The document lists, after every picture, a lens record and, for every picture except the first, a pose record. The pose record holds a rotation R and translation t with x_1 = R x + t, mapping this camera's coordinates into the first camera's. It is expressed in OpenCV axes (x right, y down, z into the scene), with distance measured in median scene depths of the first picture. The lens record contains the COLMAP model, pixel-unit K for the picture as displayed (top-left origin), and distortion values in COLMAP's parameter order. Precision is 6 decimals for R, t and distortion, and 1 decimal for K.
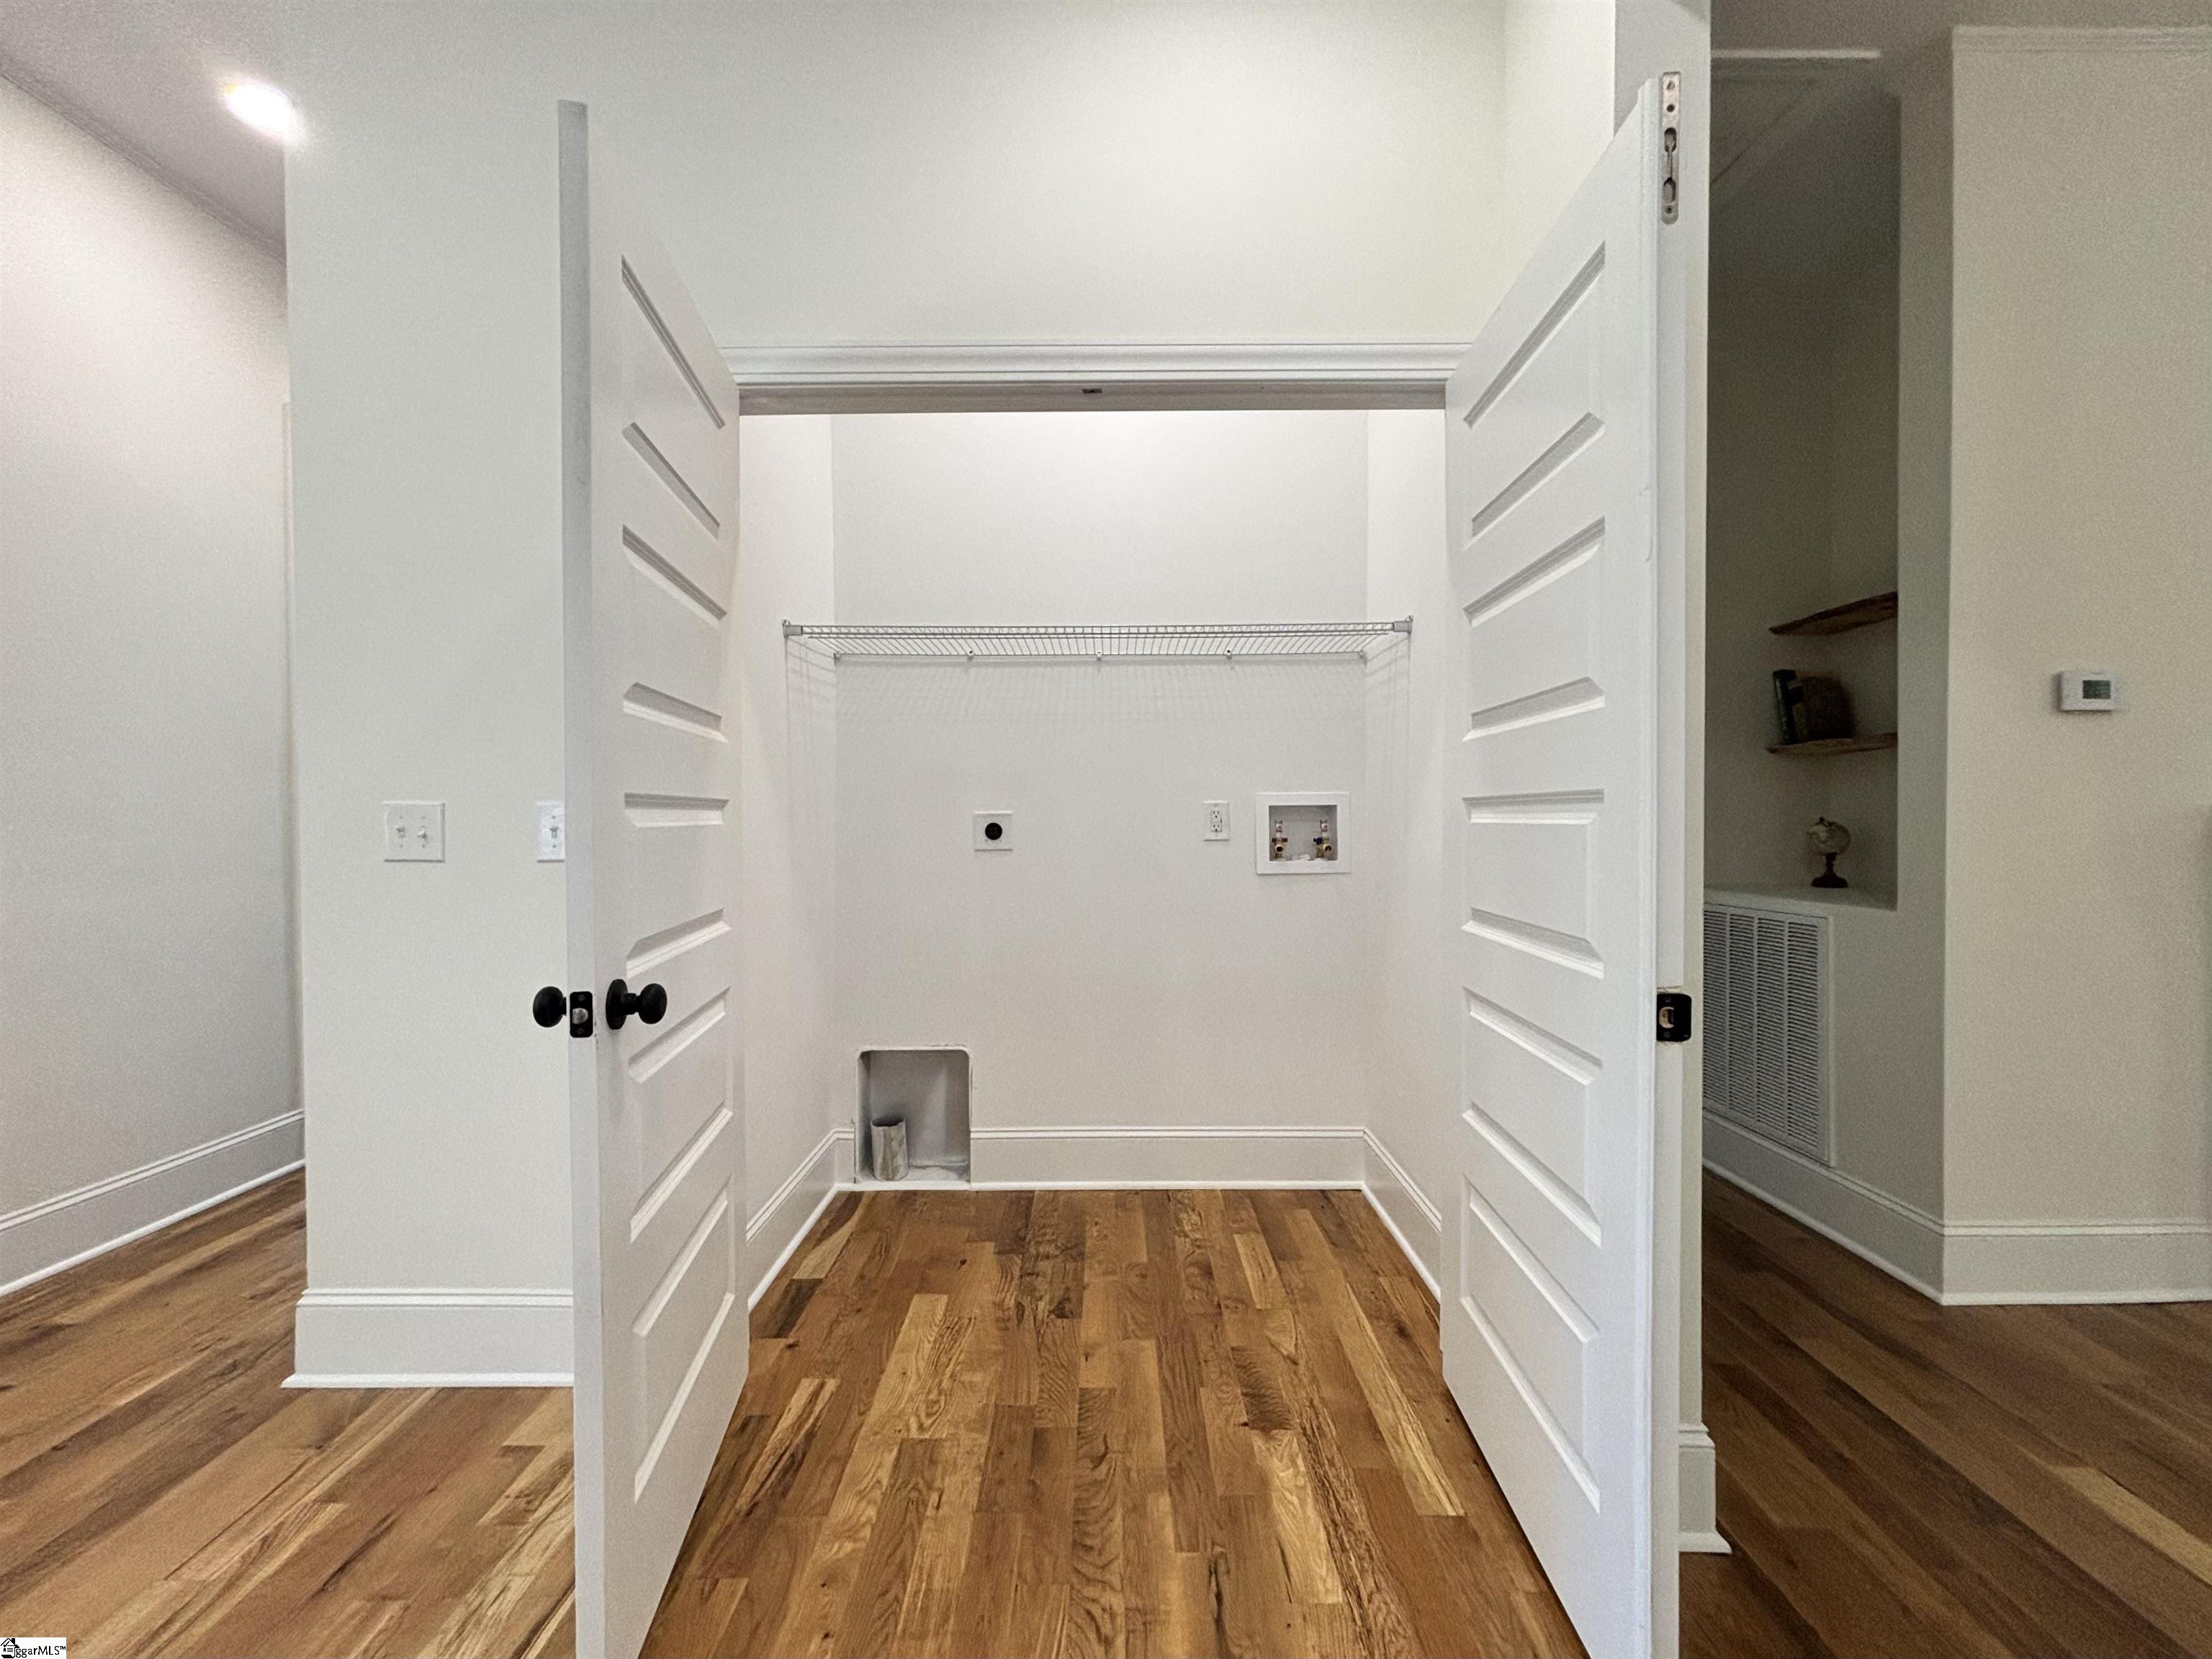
lens RADIAL K [[898.3, 0, 1100.8], [0, 898.3, 827.7], [0, 0, 1]] dist [0.006282, -0.000019]
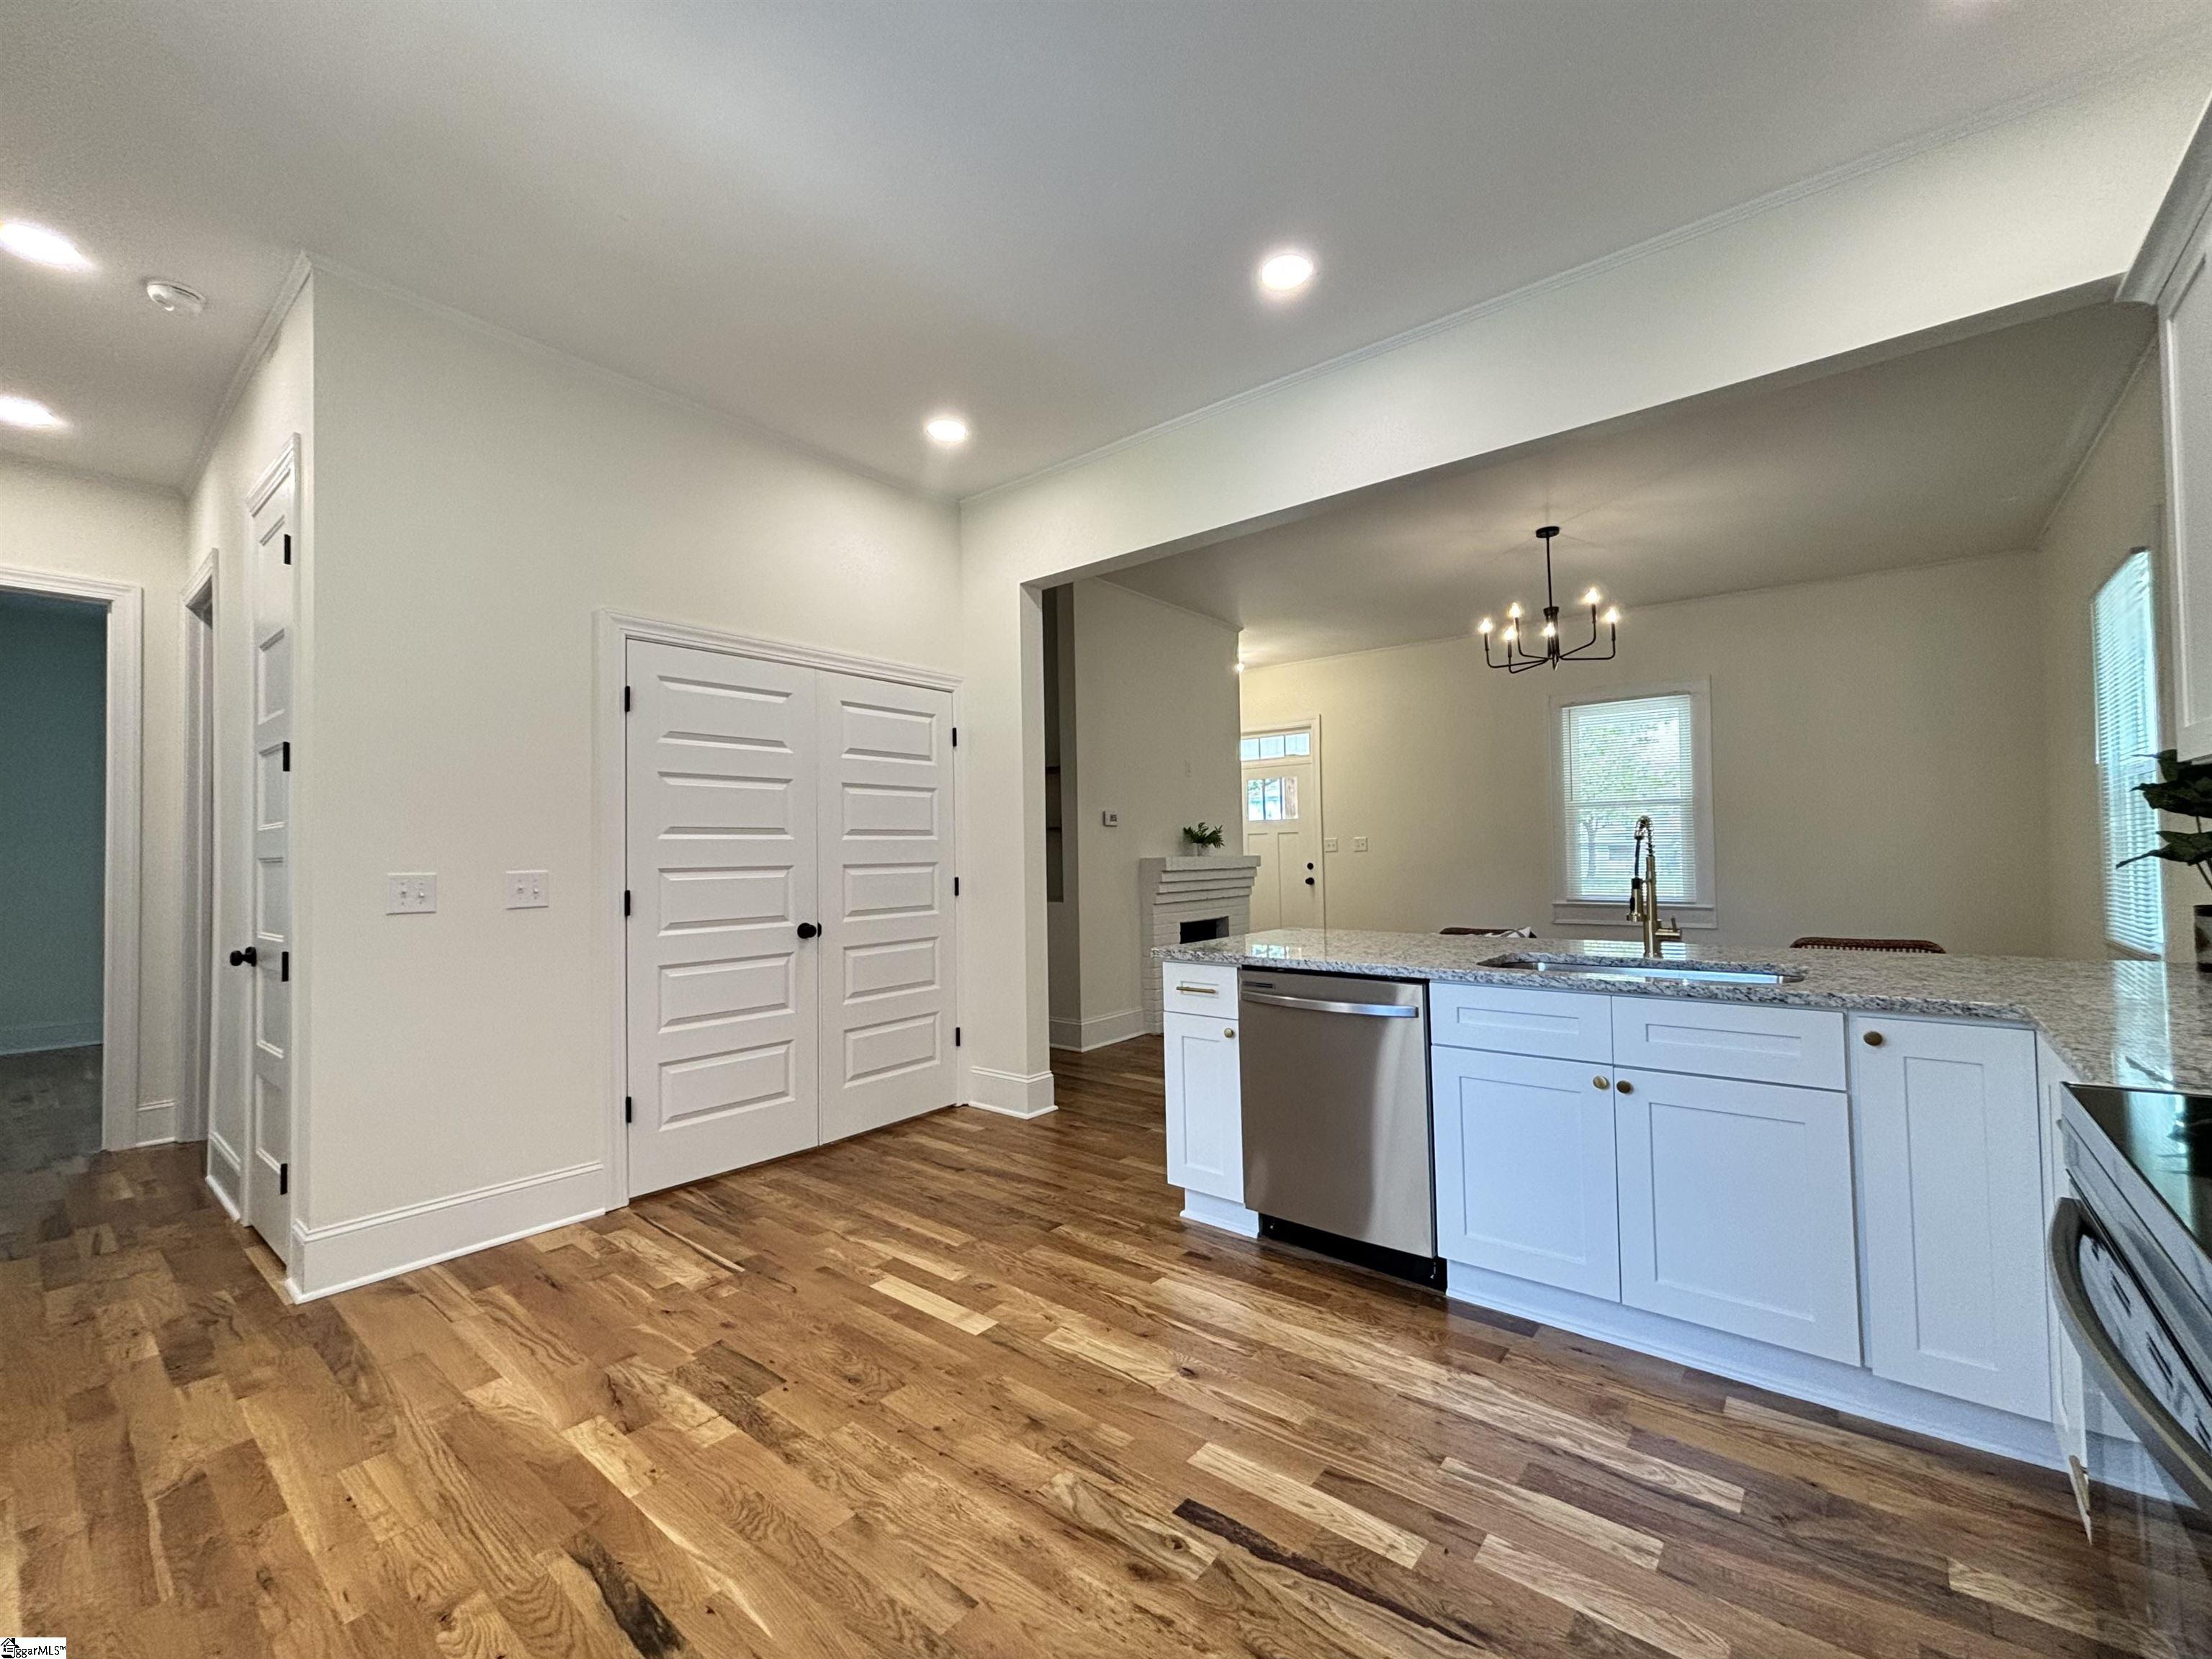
lens RADIAL K [[922.0, 0, 1135.2], [0, 922.0, 829.1], [0, 0, 1]] dist [0.003001, 0.000200]
pose [[0.611940, 0.014624, 0.790769, -1.398587], [0.022378, 0.999109, -0.035794, -0.023465], [-0.790587, 0.039600, 0.611067, -0.991539]]
